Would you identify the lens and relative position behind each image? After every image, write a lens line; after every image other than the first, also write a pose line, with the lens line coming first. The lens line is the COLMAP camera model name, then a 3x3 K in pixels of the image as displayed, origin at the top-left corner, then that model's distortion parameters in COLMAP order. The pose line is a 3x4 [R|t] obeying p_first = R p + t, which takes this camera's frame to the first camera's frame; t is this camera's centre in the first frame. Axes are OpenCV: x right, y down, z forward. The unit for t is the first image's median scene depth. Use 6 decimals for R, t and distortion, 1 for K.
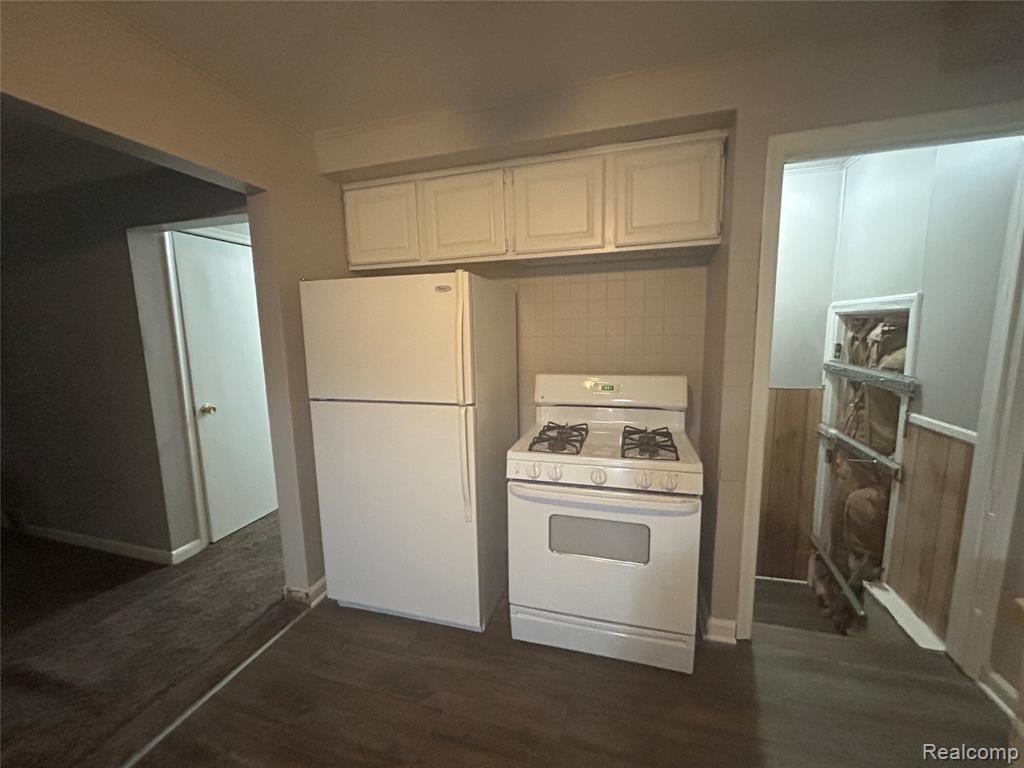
lens RADIAL K [[413.1, 0, 515.1], [0, 413.1, 384.3], [0, 0, 1]] dist [0.000085, 0.000327]
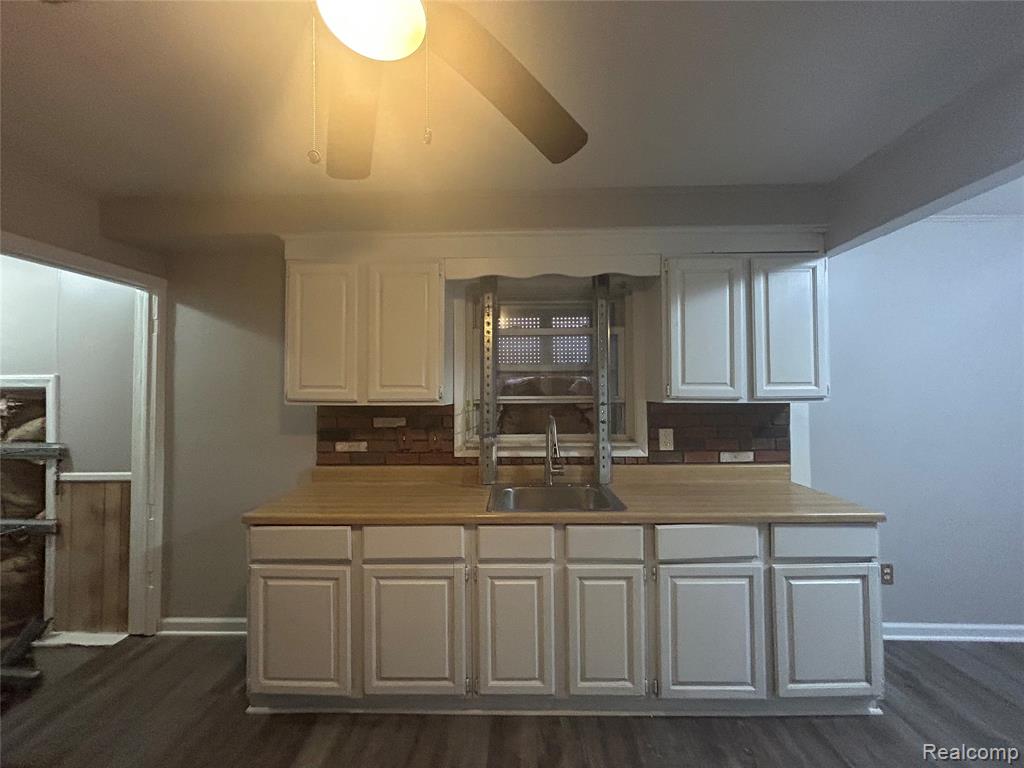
lens RADIAL K [[413.1, 0, 508.2], [0, 413.1, 381.7], [0, 0, 1]] dist [0.000085, 0.000327]
pose [[-0.248896, 0.038840, 0.967751, -0.556978], [0.142885, 0.989735, -0.002974, -0.003912], [-0.957932, 0.137537, -0.251891, 0.019137]]
